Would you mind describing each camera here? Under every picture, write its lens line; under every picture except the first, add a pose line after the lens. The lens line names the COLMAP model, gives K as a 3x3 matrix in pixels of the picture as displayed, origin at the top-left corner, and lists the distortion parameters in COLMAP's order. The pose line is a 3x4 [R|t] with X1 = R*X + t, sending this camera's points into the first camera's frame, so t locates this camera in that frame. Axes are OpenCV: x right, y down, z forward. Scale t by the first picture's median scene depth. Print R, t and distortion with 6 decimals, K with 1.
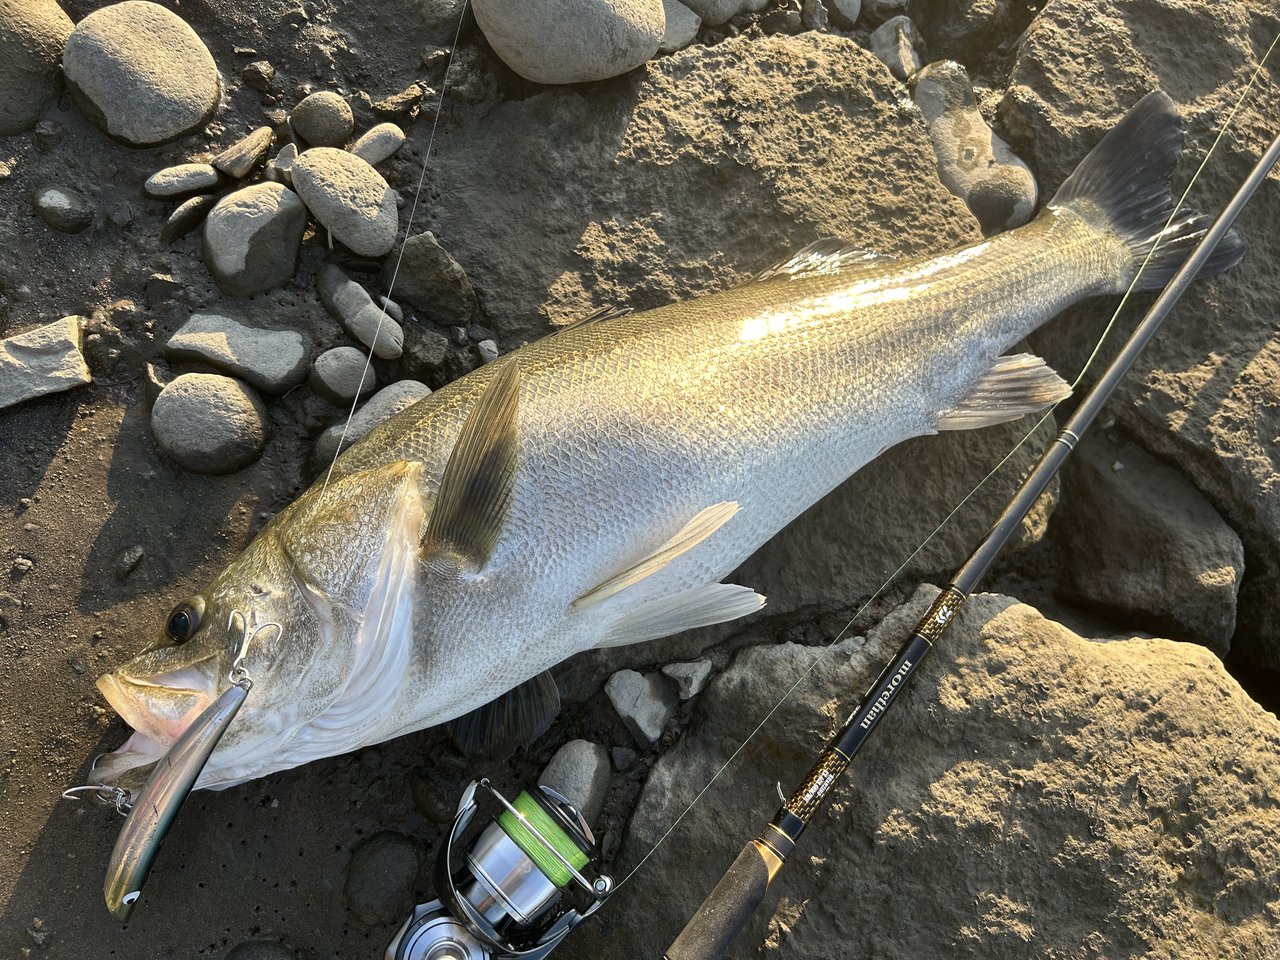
lens RADIAL K [[887.9, 0, 639.6], [0, 887.9, 499.7], [0, 0, 1]] dist [0.007997, -0.026452]
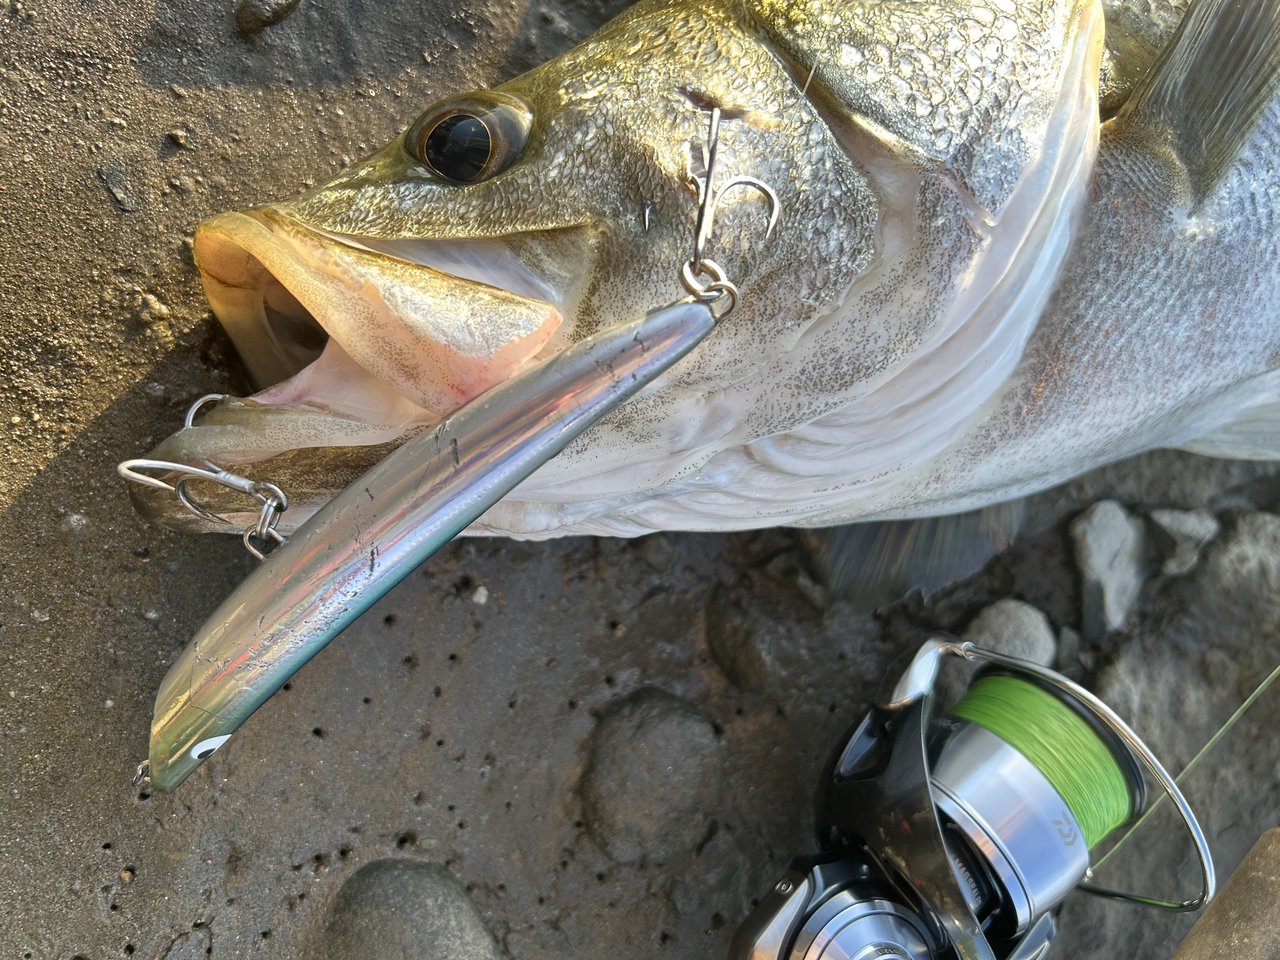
lens RADIAL K [[931.8, 0, 640.0], [0, 931.8, 480.0], [0, 0, 1]] dist [0.002591, -0.033887]
pose [[0.952628, 0.237591, 0.189871, -0.419772], [-0.260758, 0.959367, 0.107799, 0.194057], [-0.156543, -0.152203, 0.975873, 0.474885]]
